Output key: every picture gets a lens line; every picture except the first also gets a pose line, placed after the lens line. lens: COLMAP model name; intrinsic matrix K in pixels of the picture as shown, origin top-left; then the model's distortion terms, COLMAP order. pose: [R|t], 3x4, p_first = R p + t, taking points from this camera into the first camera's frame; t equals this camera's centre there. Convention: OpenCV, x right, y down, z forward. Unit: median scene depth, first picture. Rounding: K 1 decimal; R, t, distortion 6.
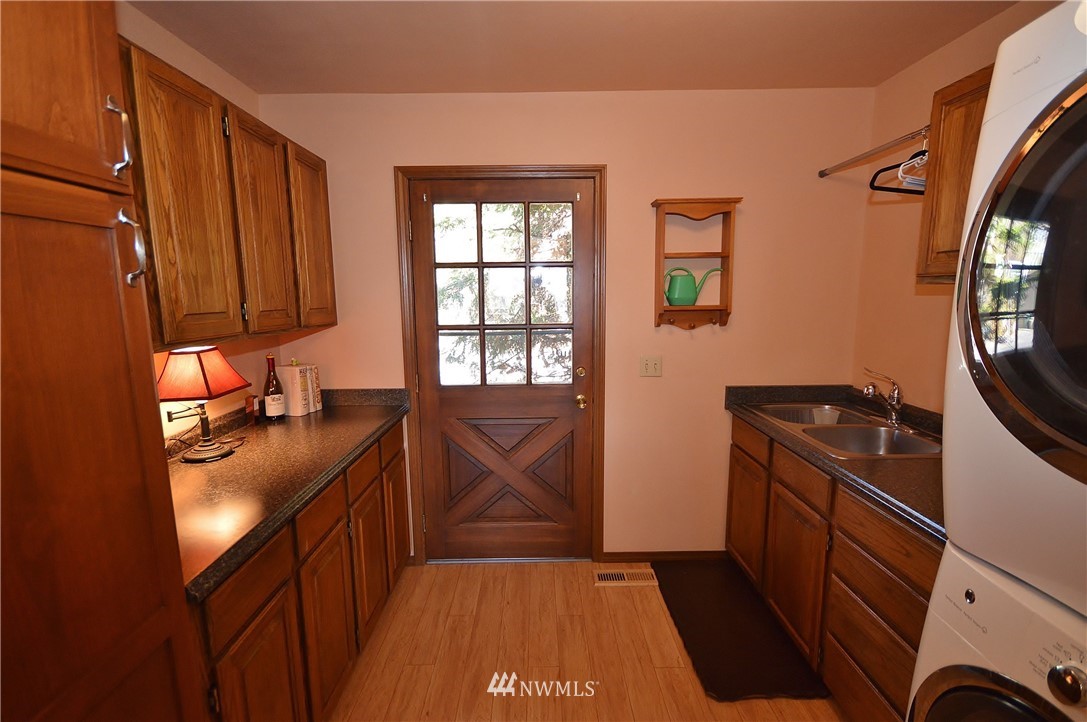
lens RADIAL K [[487.4, 0, 535.5], [0, 487.4, 366.3], [0, 0, 1]] dist [-0.000845, -0.000839]
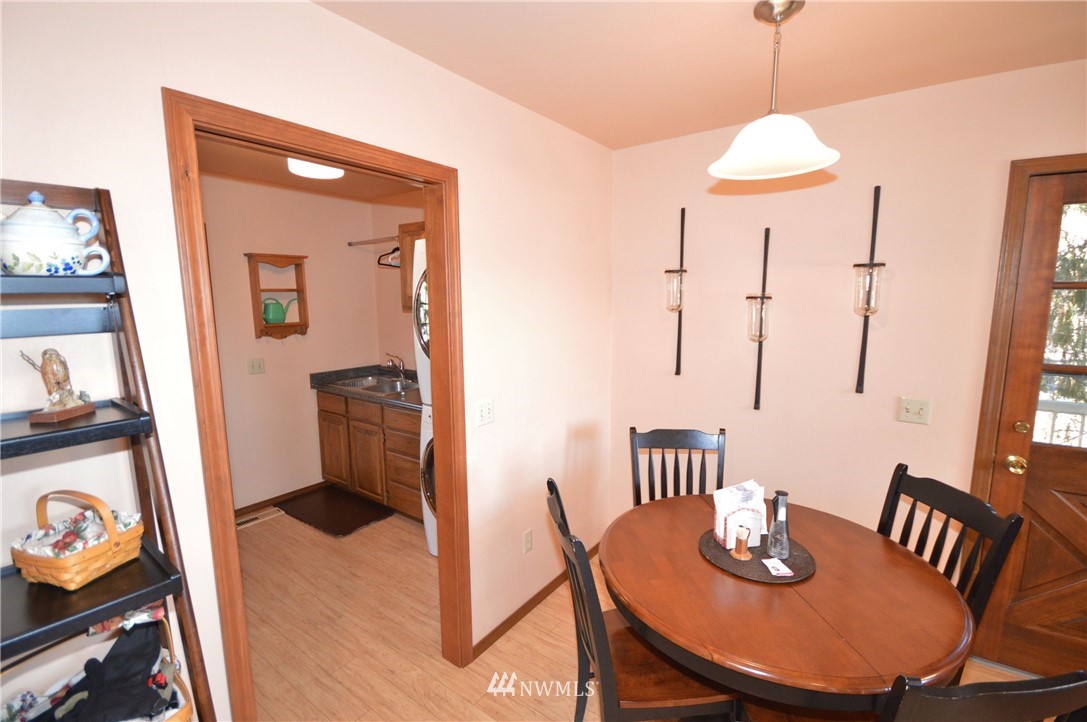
lens RADIAL K [[487.4, 0, 539.5], [0, 487.4, 362.8], [0, 0, 1]] dist [-0.000845, -0.000839]
pose [[0.602366, -0.106755, 0.791049, -0.419254], [0.116169, 0.992190, 0.045439, 0.022777], [-0.789721, 0.064524, 0.610063, -0.559694]]
